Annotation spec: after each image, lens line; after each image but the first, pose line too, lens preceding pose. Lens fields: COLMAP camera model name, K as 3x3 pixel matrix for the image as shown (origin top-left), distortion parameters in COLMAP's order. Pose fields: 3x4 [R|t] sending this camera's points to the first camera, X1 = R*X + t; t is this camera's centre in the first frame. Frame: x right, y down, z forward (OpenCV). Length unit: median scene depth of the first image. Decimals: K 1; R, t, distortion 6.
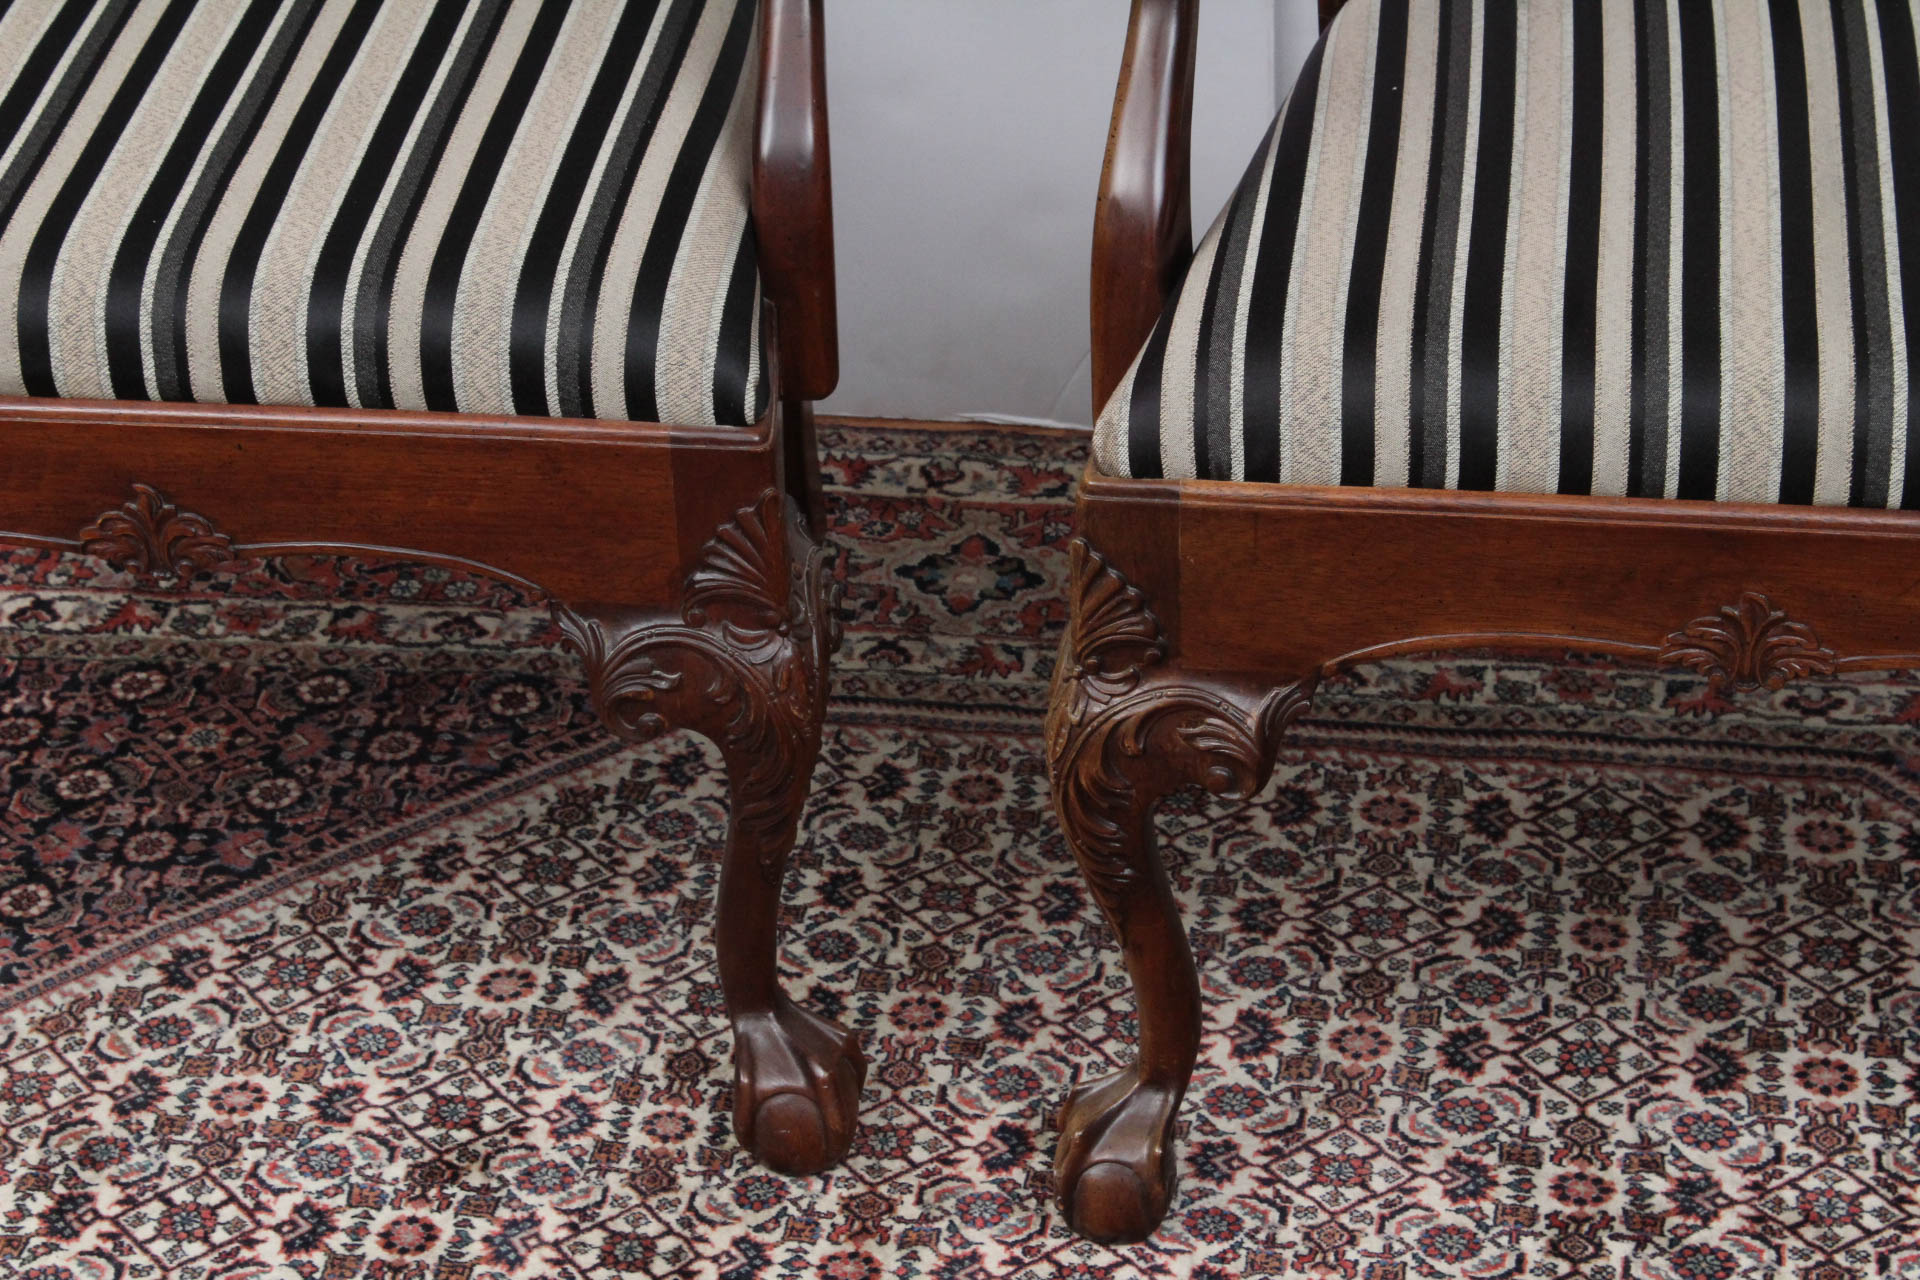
lens RADIAL K [[4779.2, 0, 960.0], [0, 4779.2, 640.0], [0, 0, 1]] dist [0.021876, 0.888527]
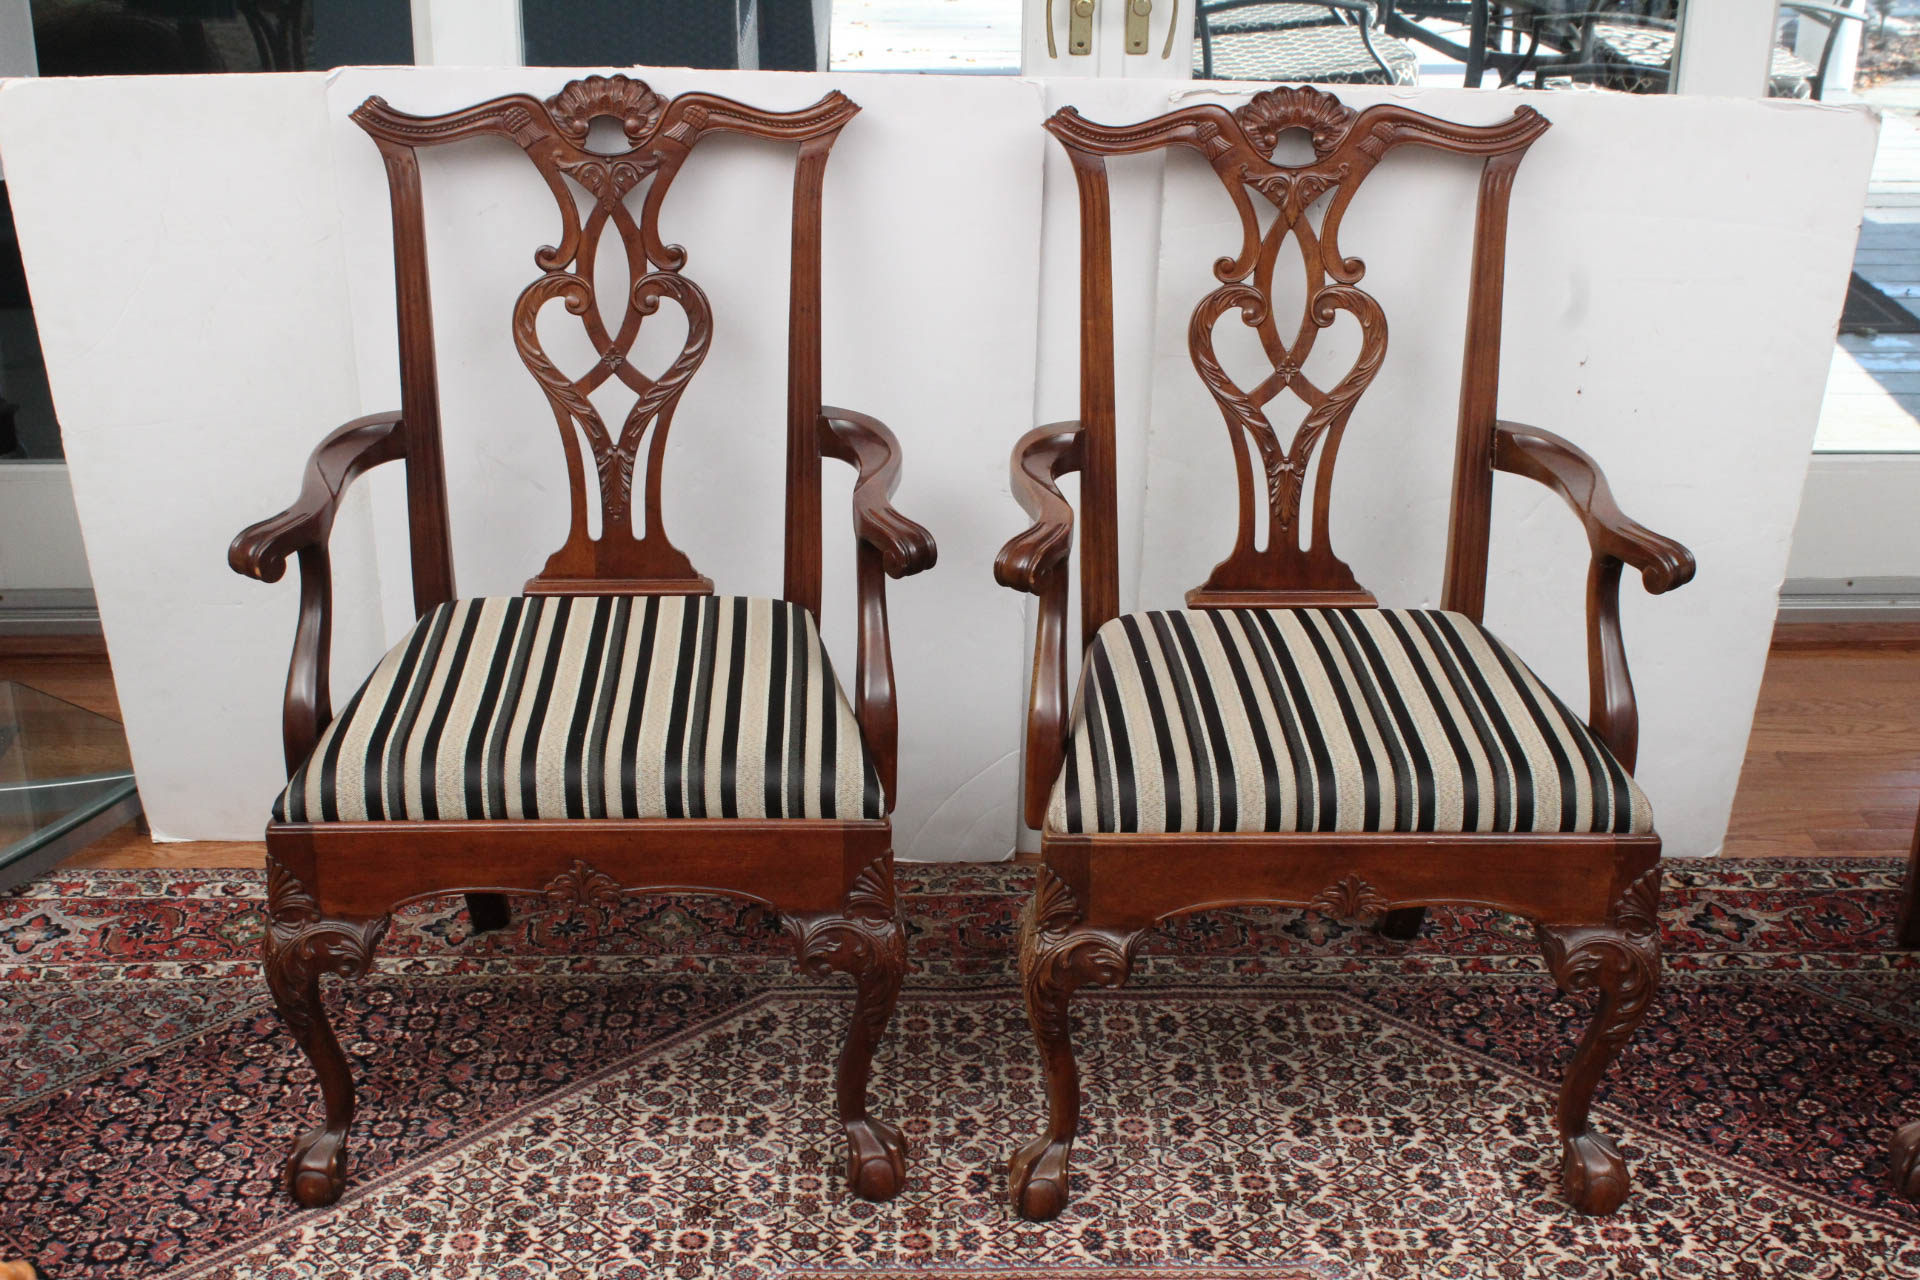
lens RADIAL K [[2680.3, 0, 964.5], [0, 2680.3, 569.6], [0, 0, 1]] dist [-0.110597, 0.151986]
pose [[0.981517, -0.014337, 0.190837, -0.203455], [0.053800, 0.977647, -0.203254, 0.078858], [-0.183658, 0.209764, 0.960348, -0.143777]]
